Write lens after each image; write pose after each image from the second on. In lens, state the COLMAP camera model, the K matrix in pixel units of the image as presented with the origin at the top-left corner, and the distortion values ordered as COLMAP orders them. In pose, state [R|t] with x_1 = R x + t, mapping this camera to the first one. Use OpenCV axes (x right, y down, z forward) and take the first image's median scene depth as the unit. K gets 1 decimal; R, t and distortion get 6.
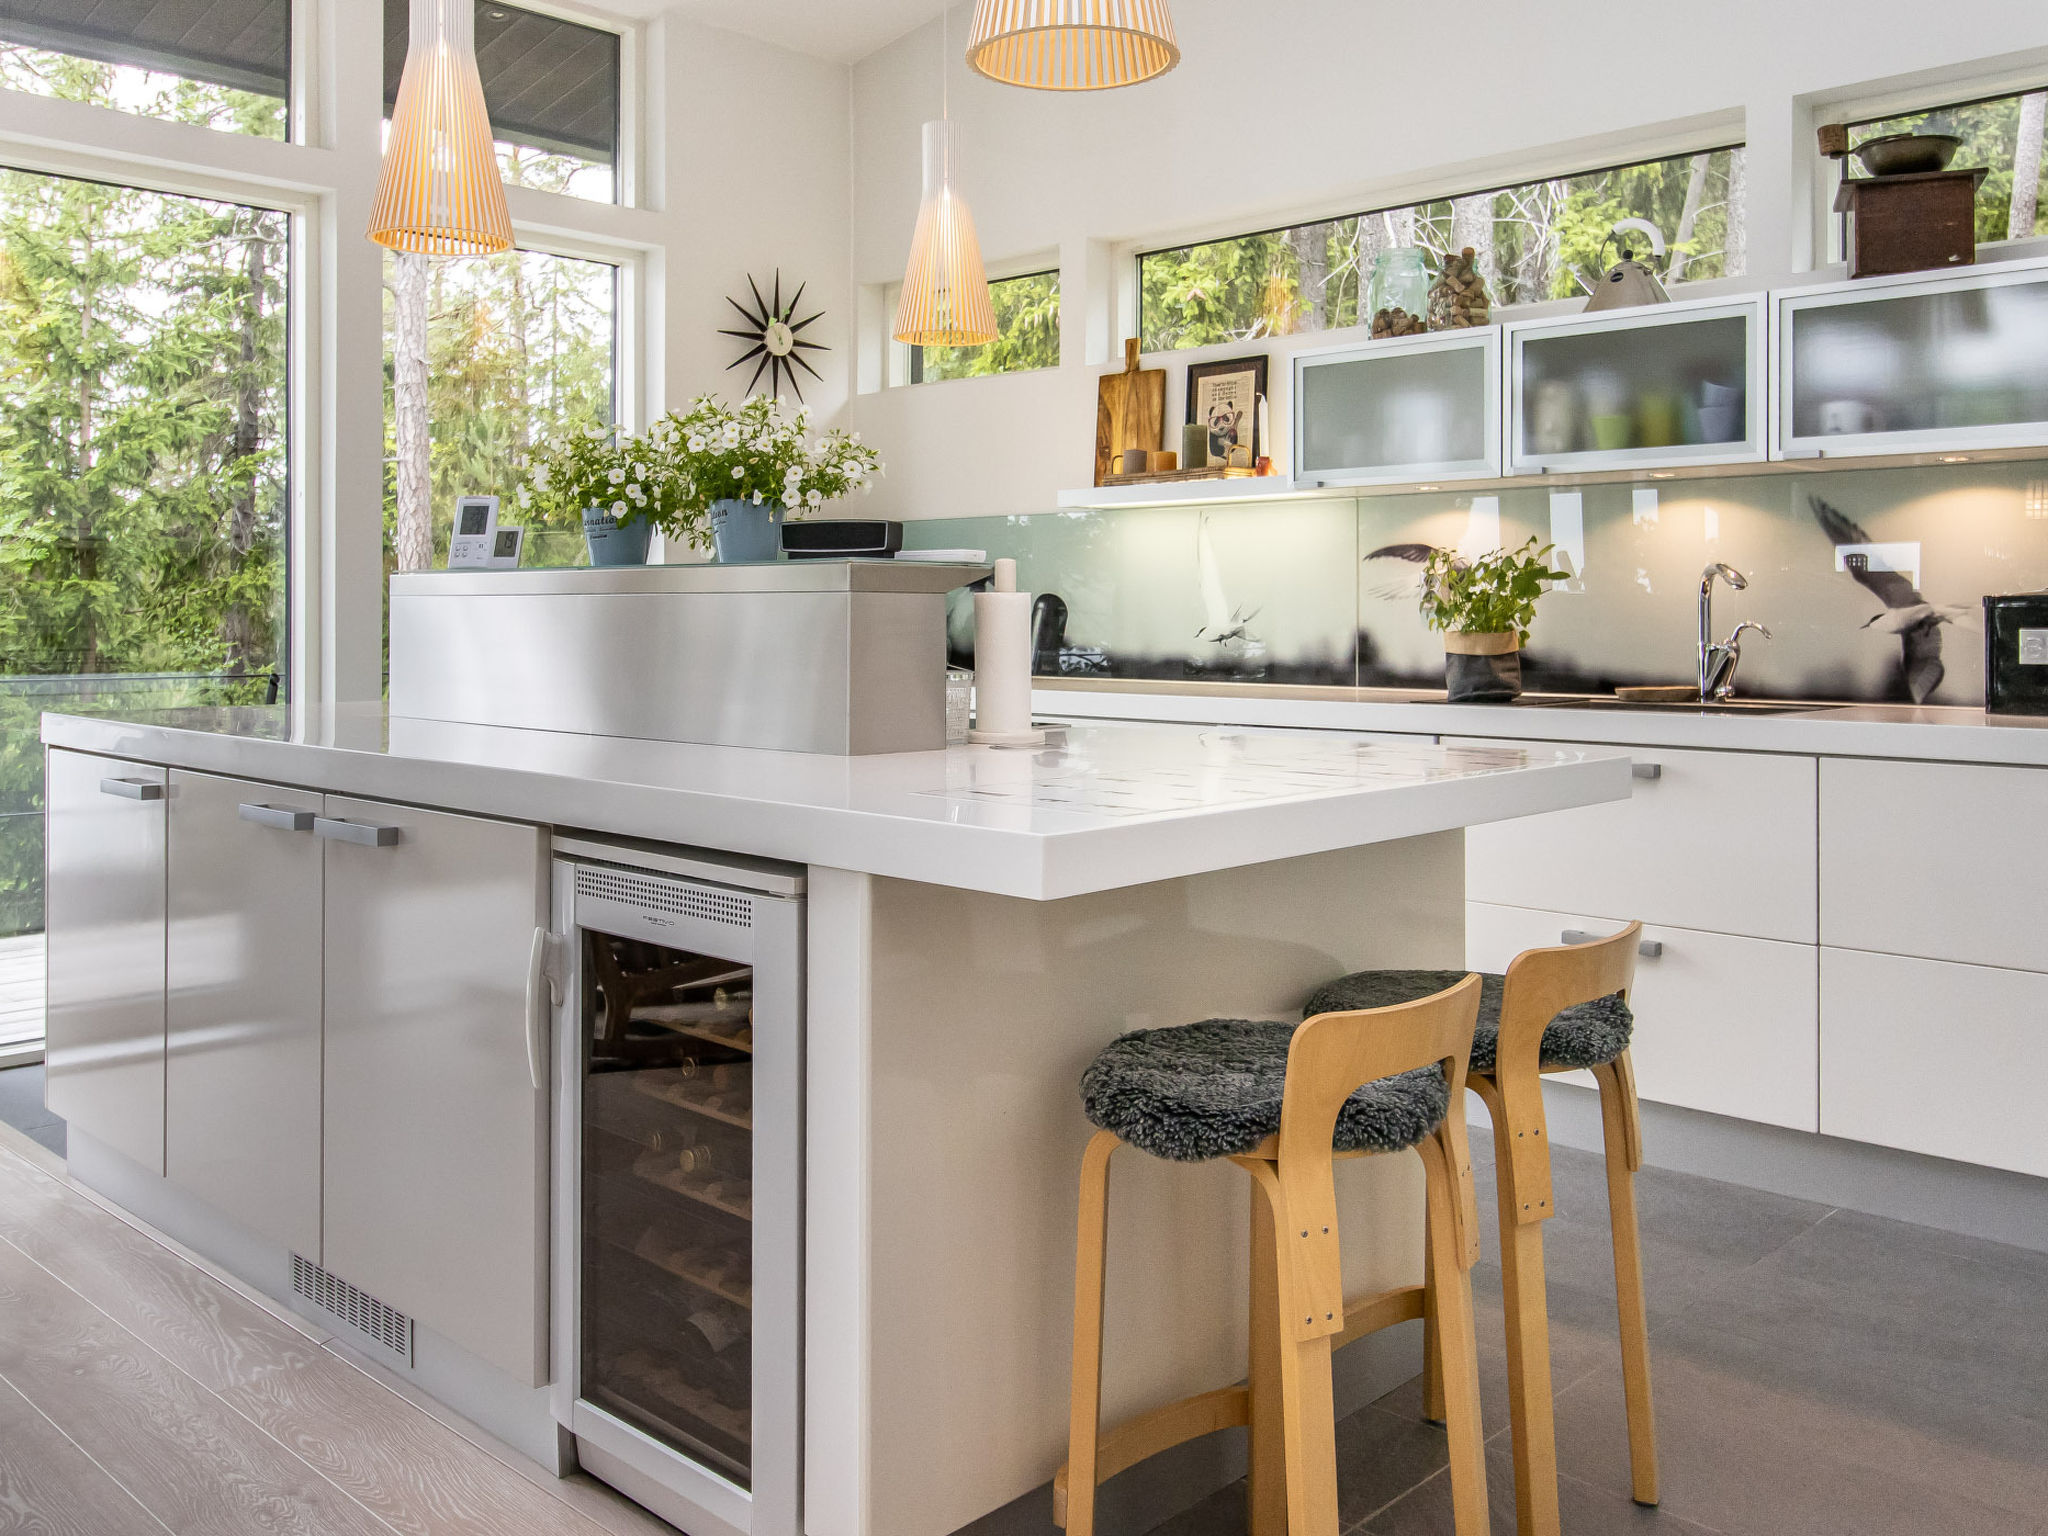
lens RADIAL K [[1744.2, 0, 1024.0], [0, 1744.2, 768.0], [0, 0, 1]] dist [-0.005560, -0.008631]
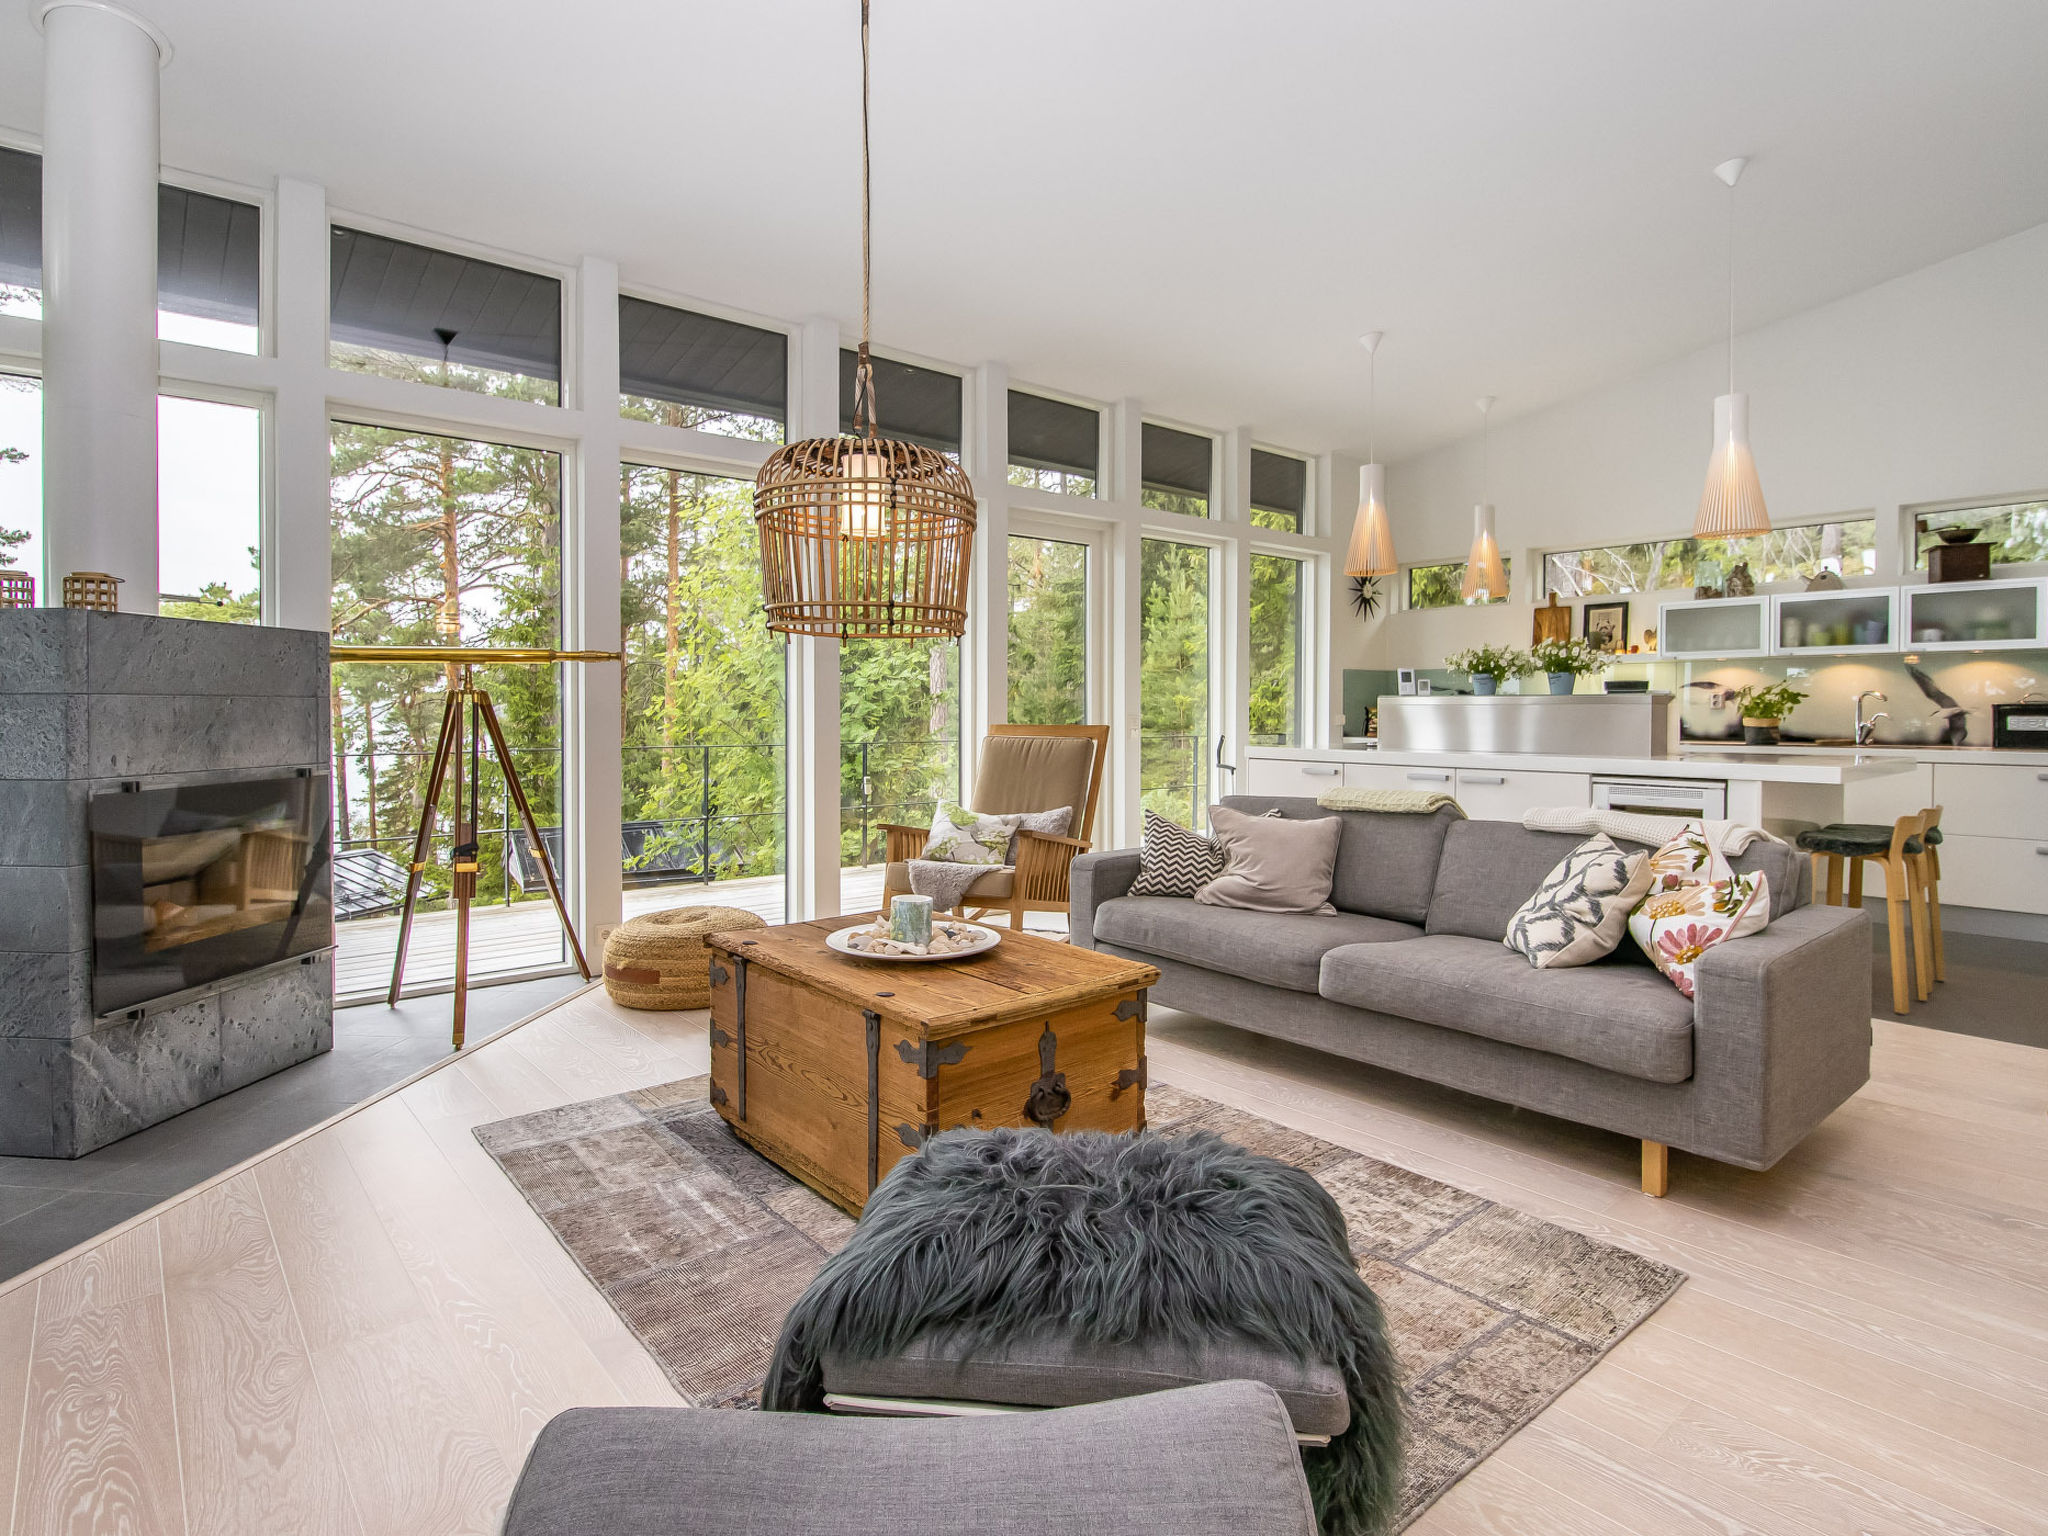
lens RADIAL K [[1089.8, 0, 1024.0], [0, 1089.8, 768.0], [0, 0, 1]] dist [-0.007574, -0.000992]
pose [[0.994273, 0.003638, -0.106811, -0.638538], [-0.007327, 0.999389, -0.034168, 0.056379], [0.106621, 0.034755, 0.993692, -0.676586]]
